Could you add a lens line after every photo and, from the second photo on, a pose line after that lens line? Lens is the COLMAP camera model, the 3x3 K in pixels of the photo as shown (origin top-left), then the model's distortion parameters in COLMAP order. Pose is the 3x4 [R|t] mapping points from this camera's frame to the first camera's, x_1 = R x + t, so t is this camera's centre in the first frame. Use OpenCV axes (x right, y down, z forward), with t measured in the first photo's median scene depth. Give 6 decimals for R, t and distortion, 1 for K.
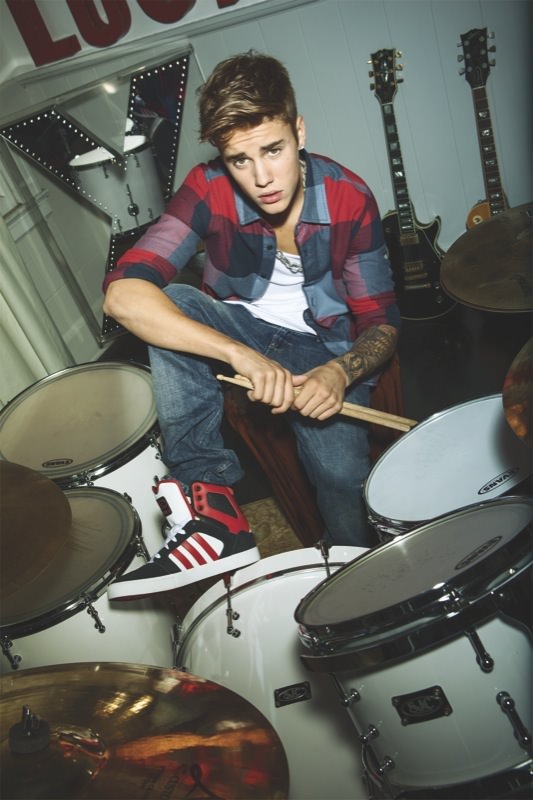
lens RADIAL K [[792.1, 0, 266.5], [0, 792.1, 400.0], [0, 0, 1]] dist [-0.012046, -0.002209]
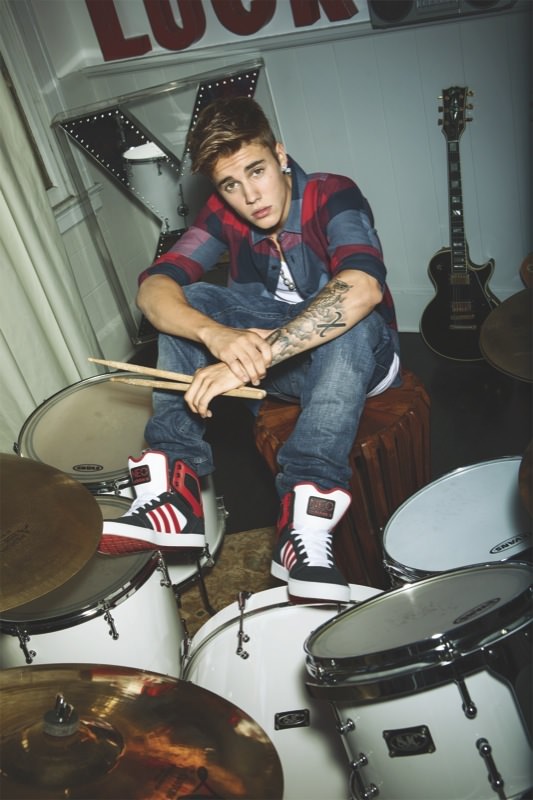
lens RADIAL K [[854.8, 0, 266.5], [0, 854.8, 400.0], [0, 0, 1]] dist [0.002803, -0.006528]
pose [[0.992742, 0.115655, -0.032974, -0.008843], [-0.115895, 0.993247, -0.005453, -0.028566], [0.032121, 0.009235, 0.999441, -0.100086]]
